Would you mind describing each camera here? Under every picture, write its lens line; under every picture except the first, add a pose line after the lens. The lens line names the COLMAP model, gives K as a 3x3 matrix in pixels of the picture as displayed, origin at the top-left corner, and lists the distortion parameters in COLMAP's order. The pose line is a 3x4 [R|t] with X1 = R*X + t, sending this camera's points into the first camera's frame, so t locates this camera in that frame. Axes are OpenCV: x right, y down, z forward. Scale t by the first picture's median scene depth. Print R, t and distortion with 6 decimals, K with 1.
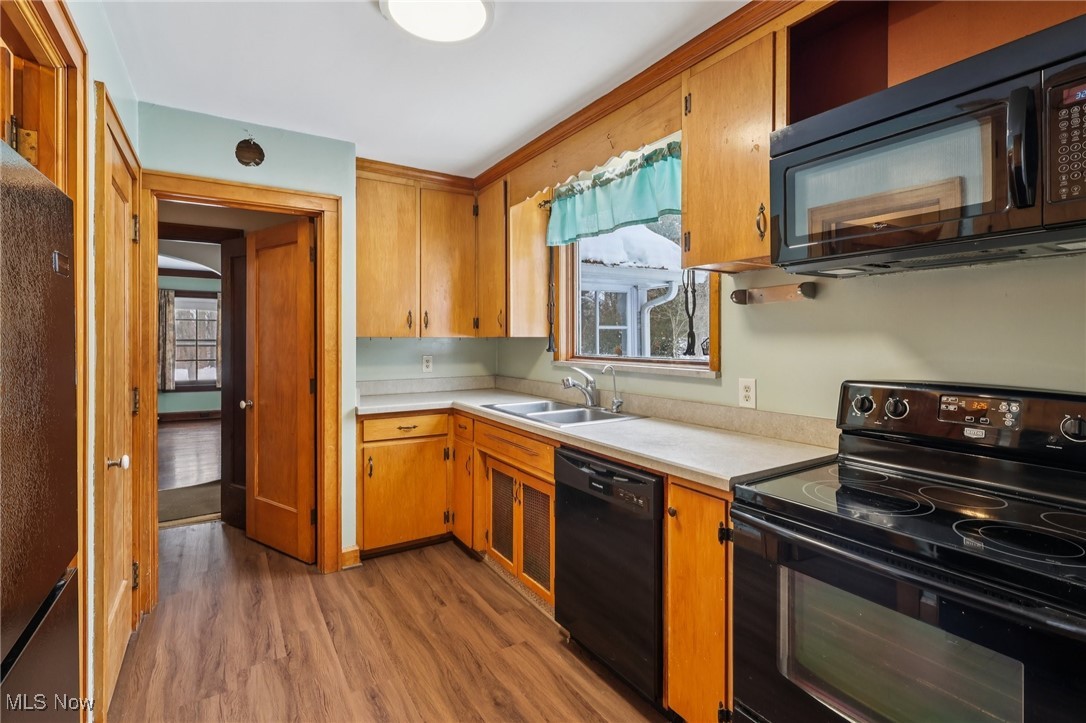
lens RADIAL K [[512.5, 0, 541.0], [0, 512.5, 340.8], [0, 0, 1]] dist [0.000090, -0.000223]
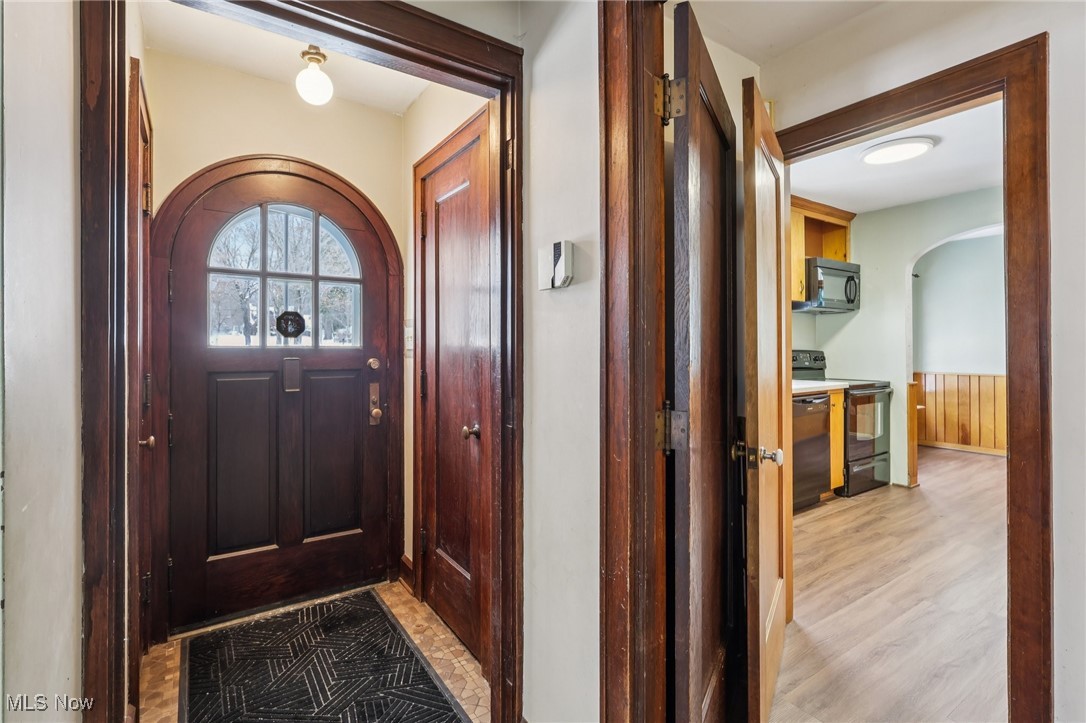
lens RADIAL K [[510.1, 0, 541.6], [0, 510.1, 344.3], [0, 0, 1]] dist [0.000407, -0.000070]
pose [[-0.039660, 0.003003, 0.999209, -1.146643], [-0.000001, 0.999995, -0.003005, 0.029602], [-0.999213, -0.000121, -0.039660, 1.356237]]
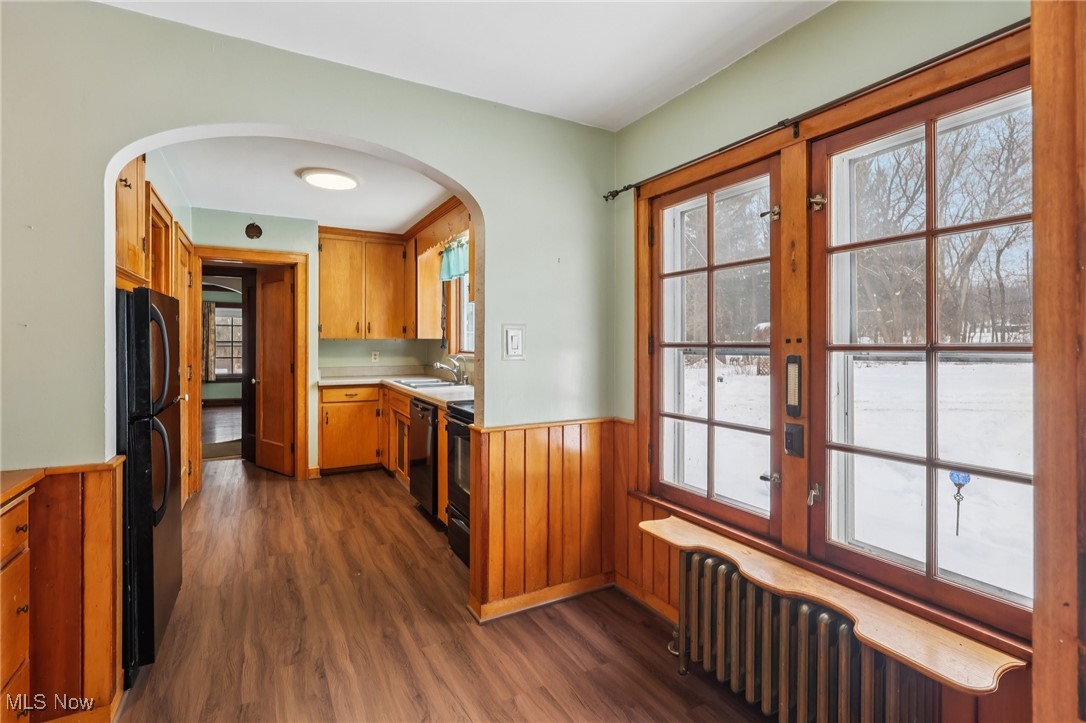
lens RADIAL K [[510.1, 0, 541.6], [0, 510.1, 344.3], [0, 0, 1]] dist [0.000407, -0.000070]
pose [[0.998425, 0.001701, -0.056077, 0.439626], [-0.001654, 0.999998, 0.000881, 0.007935], [0.056078, -0.000787, 0.998426, -0.583561]]
